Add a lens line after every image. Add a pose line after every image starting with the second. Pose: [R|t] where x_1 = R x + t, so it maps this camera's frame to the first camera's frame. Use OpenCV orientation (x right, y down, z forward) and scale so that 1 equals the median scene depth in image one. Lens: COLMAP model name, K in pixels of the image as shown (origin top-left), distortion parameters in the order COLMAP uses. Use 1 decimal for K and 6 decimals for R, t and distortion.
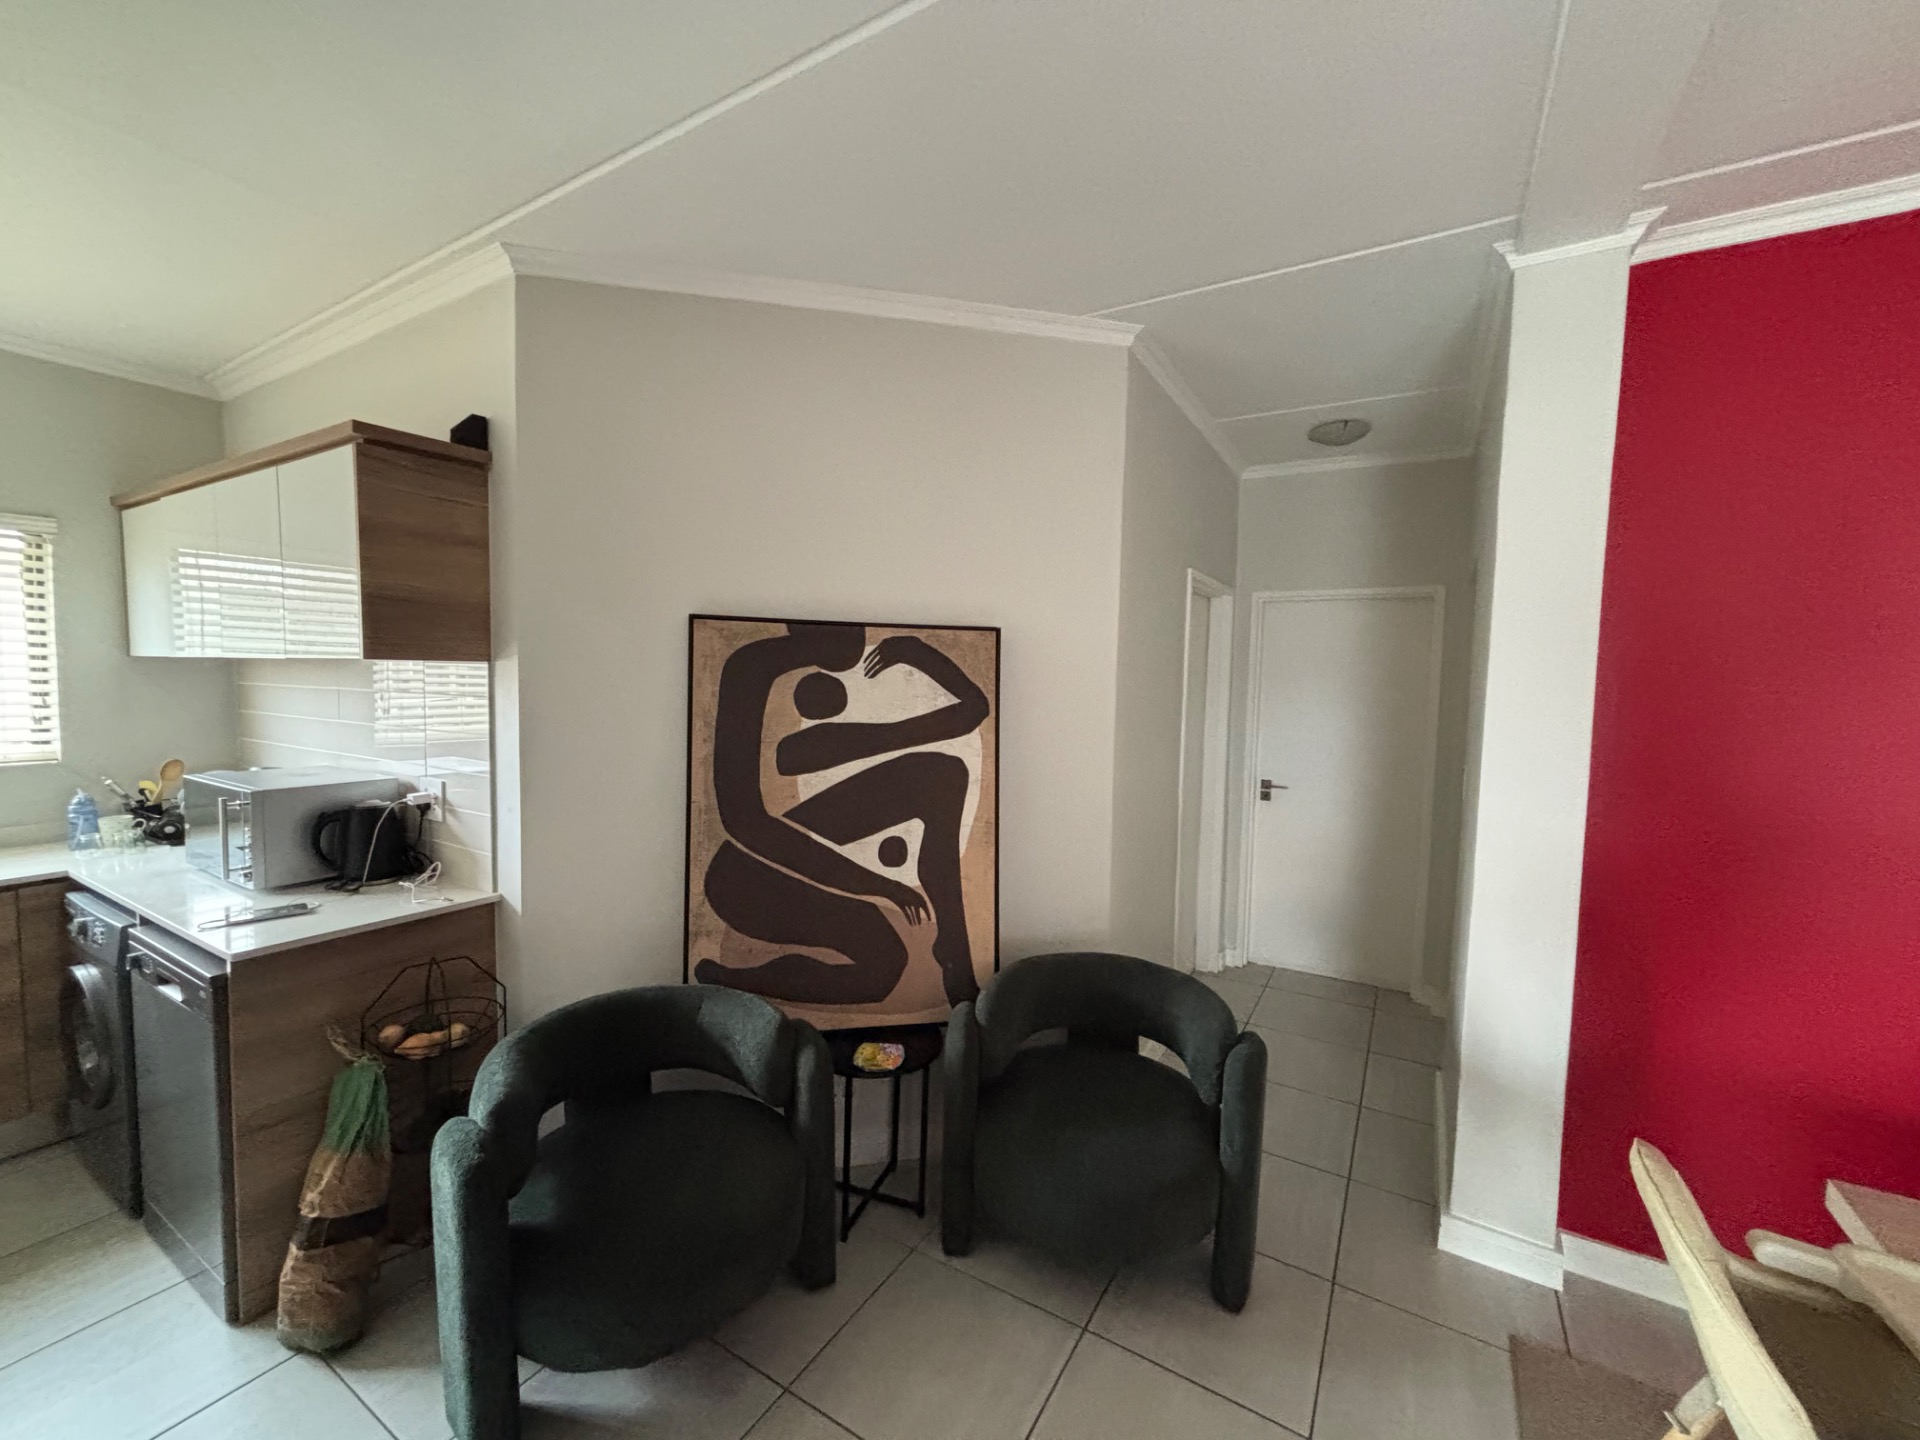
lens RADIAL K [[778.7, 0, 956.5], [0, 778.7, 722.5], [0, 0, 1]] dist [0.005219, -0.001730]
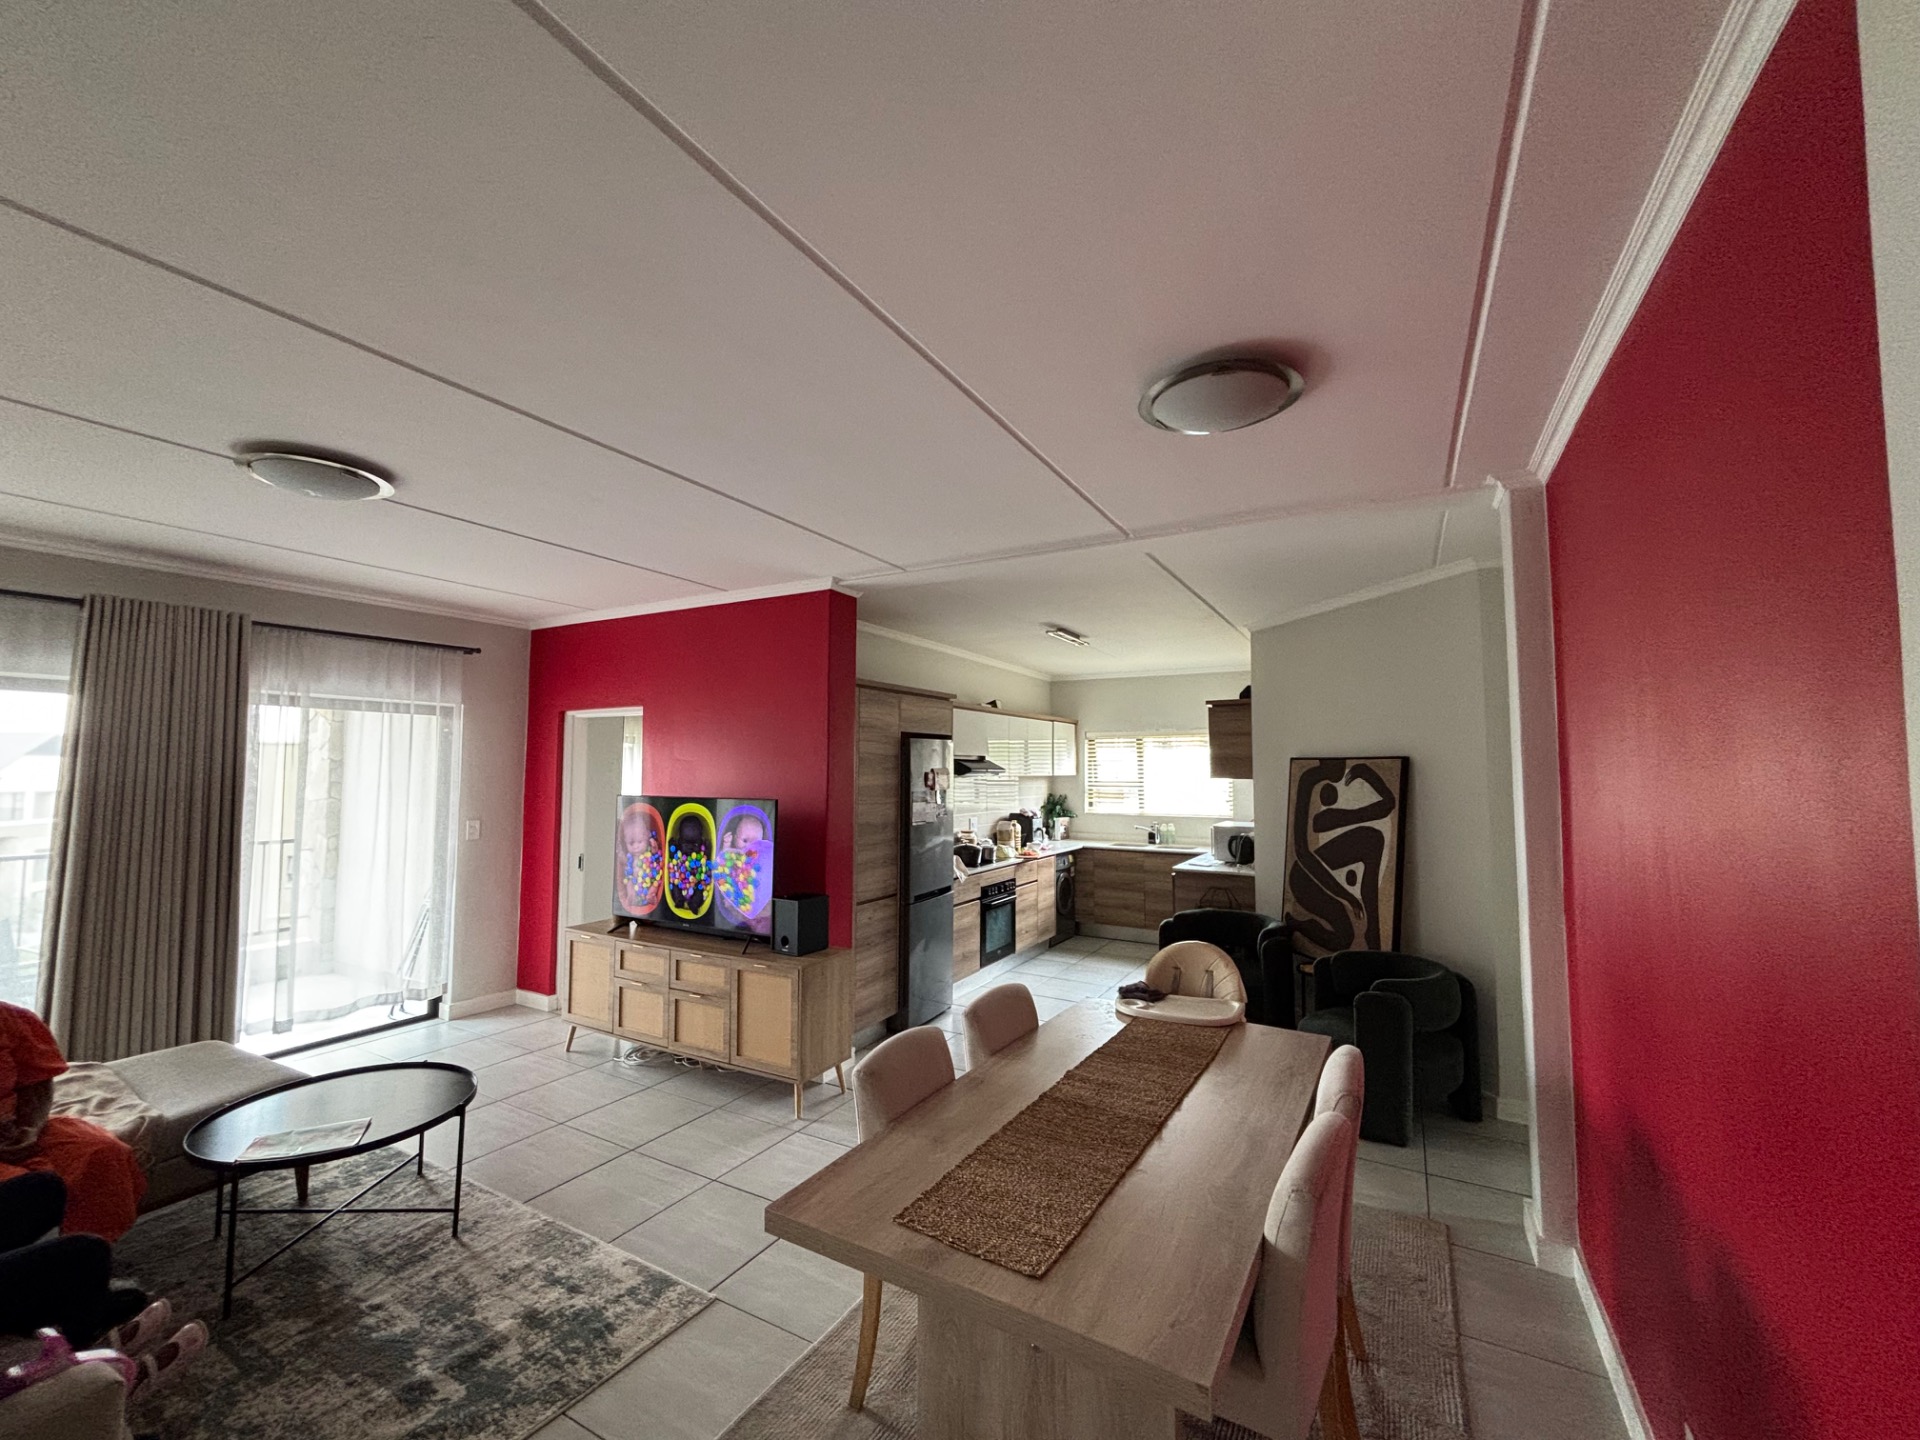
lens RADIAL K [[778.7, 0, 957.4], [0, 778.7, 720.4], [0, 0, 1]] dist [0.005219, -0.001730]
pose [[0.022632, -0.083570, -0.996245, 1.865404], [-0.067328, 0.994110, -0.084921, 0.011380], [0.997474, 0.068997, 0.016872, -0.018570]]
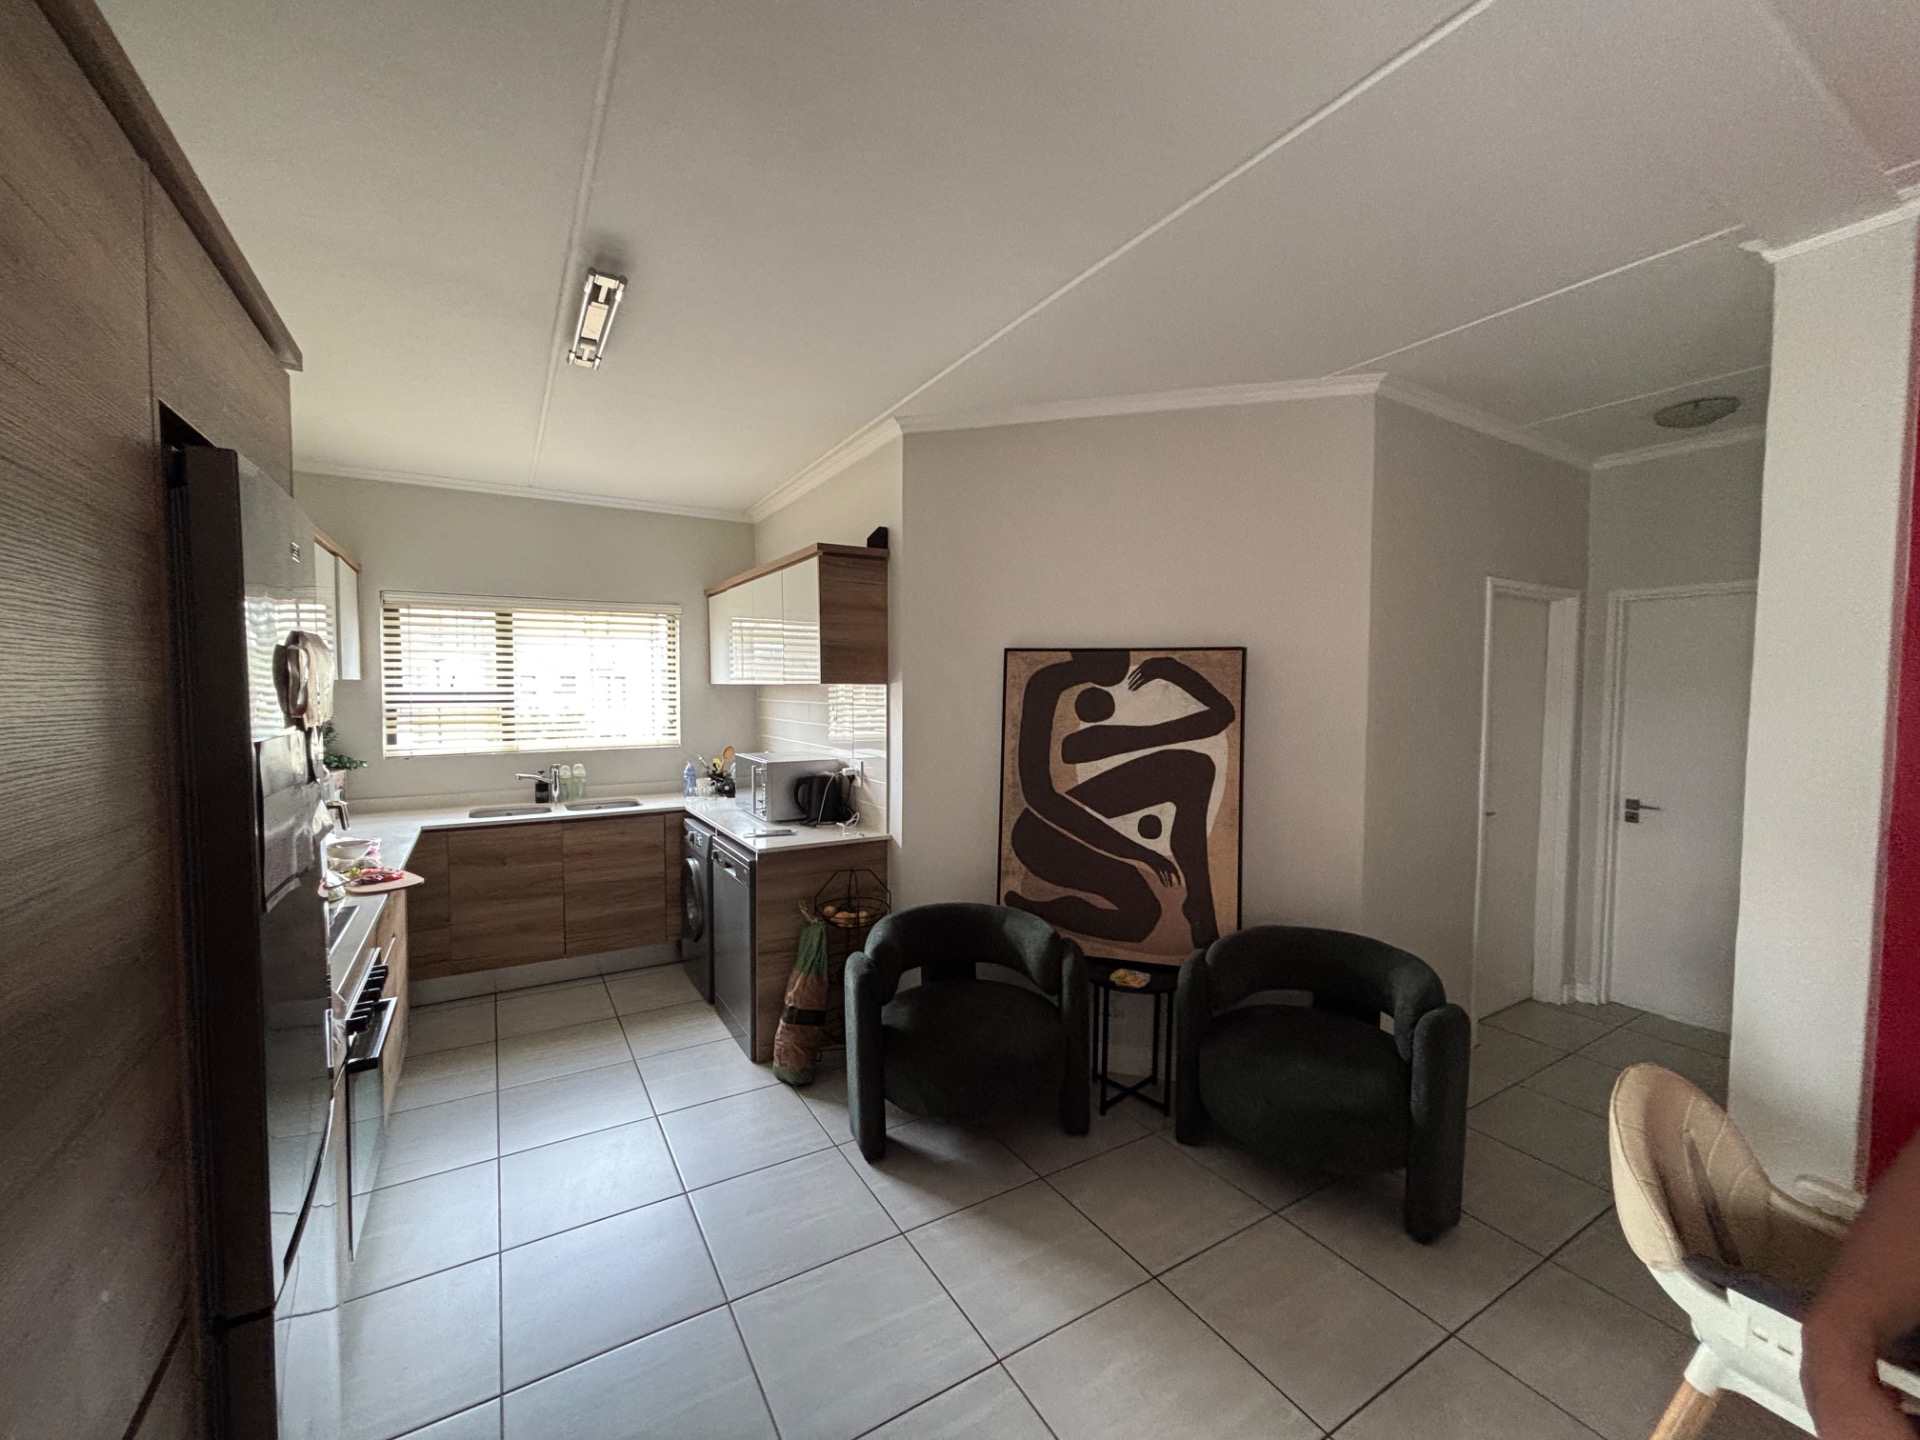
lens RADIAL K [[778.7, 0, 954.0], [0, 778.7, 721.3], [0, 0, 1]] dist [0.005219, -0.001730]
pose [[0.882269, 0.004859, -0.470720, 0.240586], [-0.014942, 0.999732, -0.017685, 0.021238], [0.470508, 0.022636, 0.882106, -0.288623]]
